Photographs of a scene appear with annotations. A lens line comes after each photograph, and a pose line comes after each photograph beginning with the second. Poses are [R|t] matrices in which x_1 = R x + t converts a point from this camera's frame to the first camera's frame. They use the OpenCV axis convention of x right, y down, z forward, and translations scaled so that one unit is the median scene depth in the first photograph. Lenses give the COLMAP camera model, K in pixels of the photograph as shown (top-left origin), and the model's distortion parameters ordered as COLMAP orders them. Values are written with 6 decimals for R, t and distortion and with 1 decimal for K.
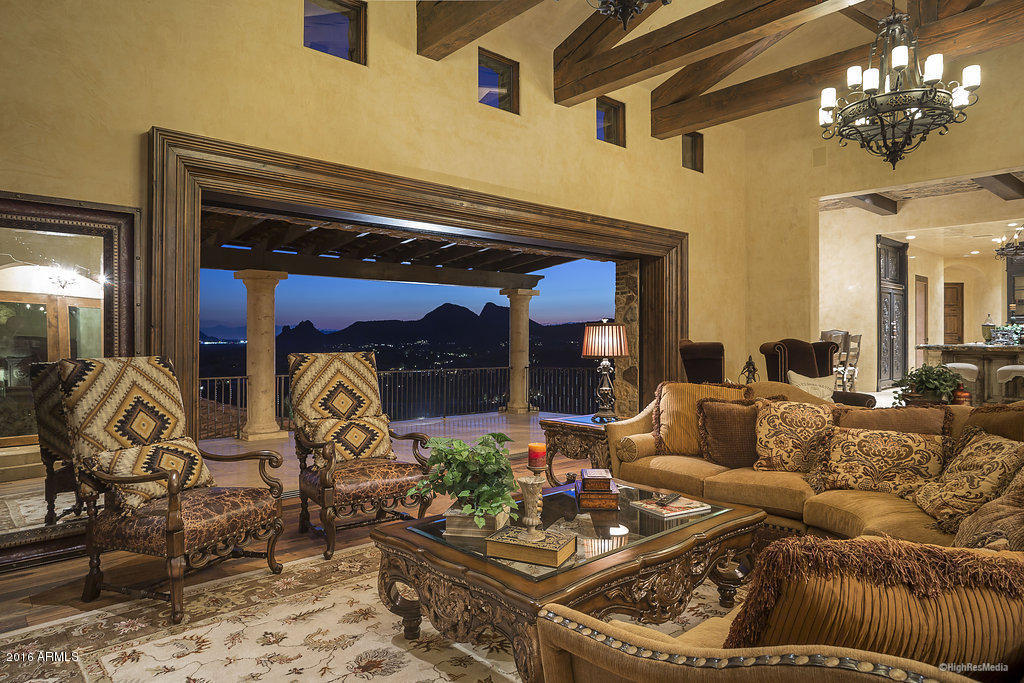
lens RADIAL K [[677.4, 0, 511.9], [0, 677.4, 325.5], [0, 0, 1]] dist [-0.001458, -0.000491]
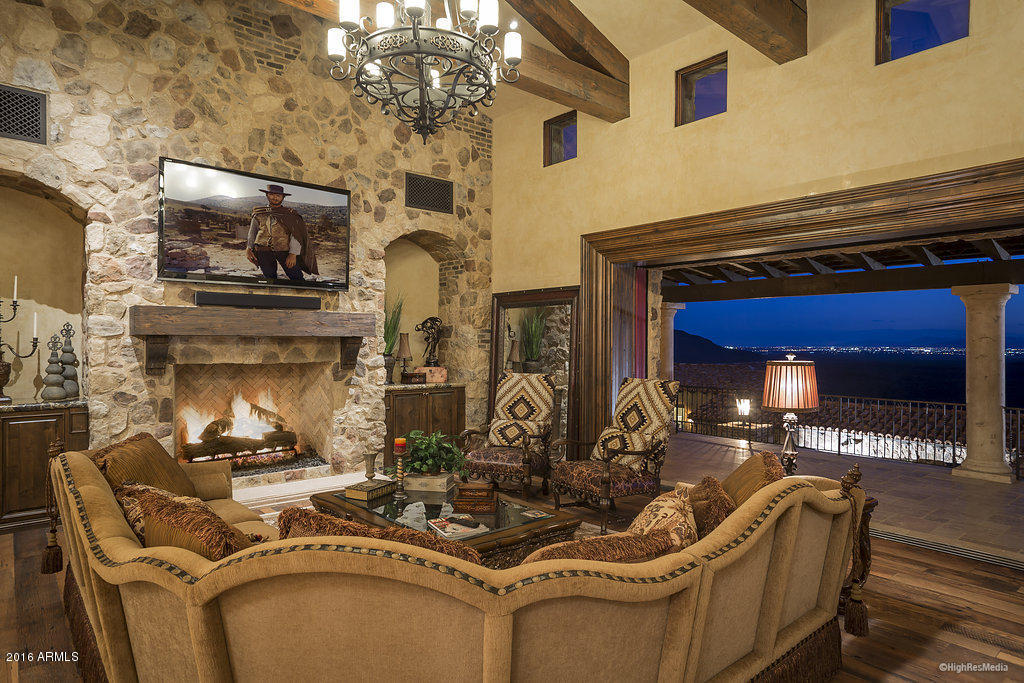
lens RADIAL K [[600.0, 0, 512.0], [0, 600.0, 341.5], [0, 0, 1]] dist [-0.000044, 0.000127]
pose [[-0.054681, -0.013958, -0.998406, 0.862391], [-0.003522, 0.999899, -0.013786, -0.013493], [0.998498, 0.002762, -0.054724, 0.850033]]
